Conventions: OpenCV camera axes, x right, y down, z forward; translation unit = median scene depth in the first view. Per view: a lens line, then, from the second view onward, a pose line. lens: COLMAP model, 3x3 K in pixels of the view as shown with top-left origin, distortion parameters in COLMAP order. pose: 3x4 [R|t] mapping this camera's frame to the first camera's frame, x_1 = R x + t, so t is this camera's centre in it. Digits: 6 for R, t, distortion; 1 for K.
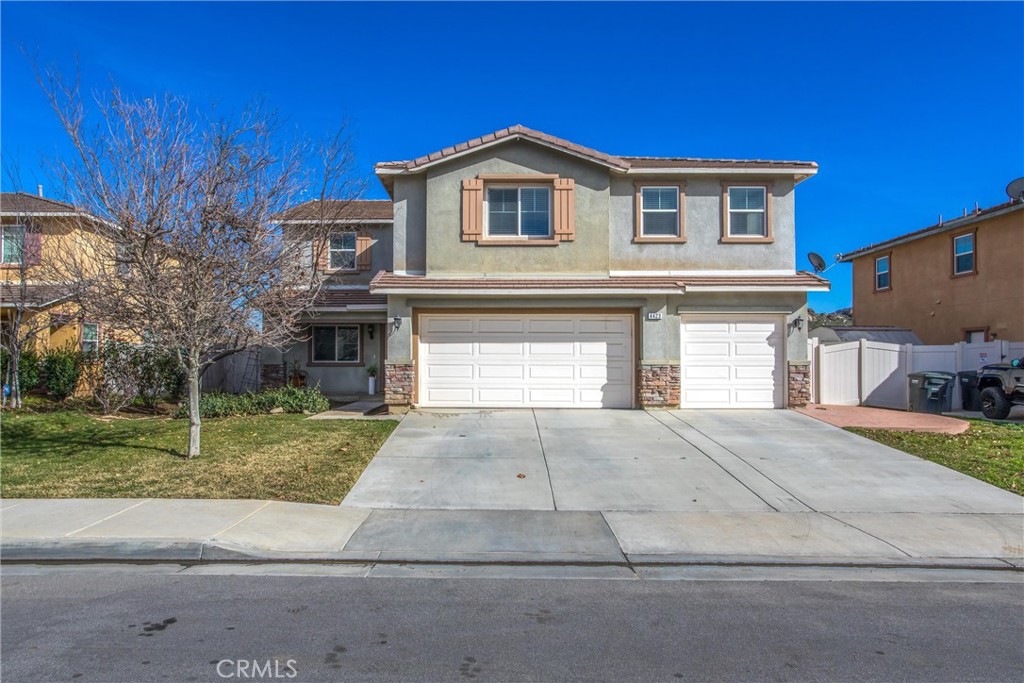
lens RADIAL K [[647.9, 0, 464.0], [0, 647.9, 359.4], [0, 0, 1]] dist [-0.003489, -0.000594]
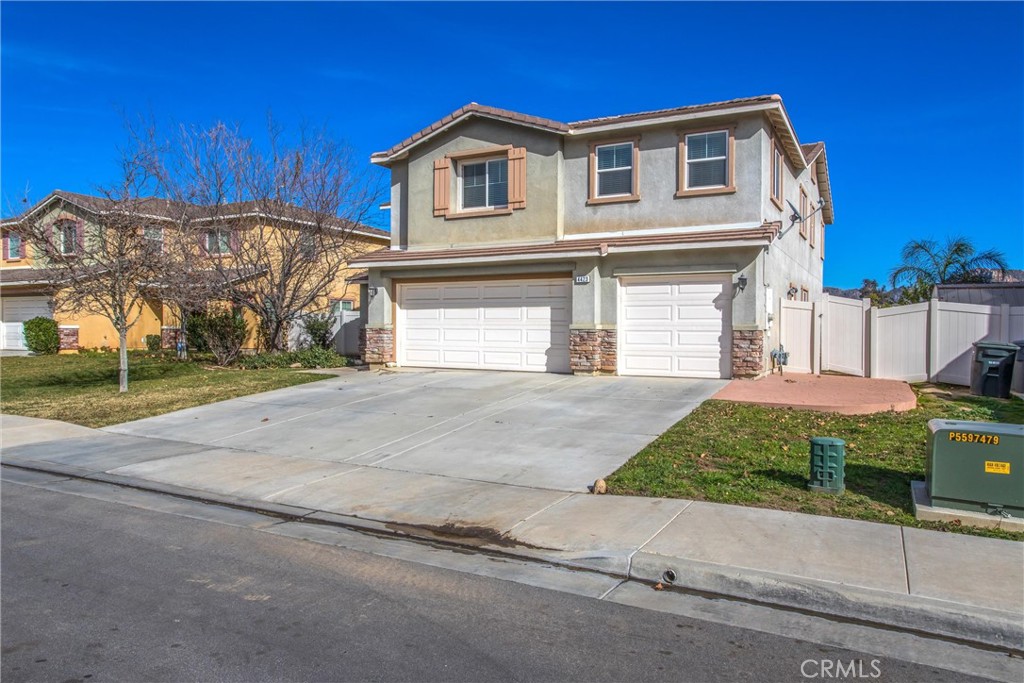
lens RADIAL K [[620.4, 0, 512.0], [0, 620.4, 341.5], [0, 0, 1]] dist [-0.008862, -0.000868]
pose [[0.906105, 0.012069, -0.422880, 0.571352], [-0.002098, 0.999709, 0.024036, 0.004388], [0.423047, -0.020892, 0.905867, 0.098683]]
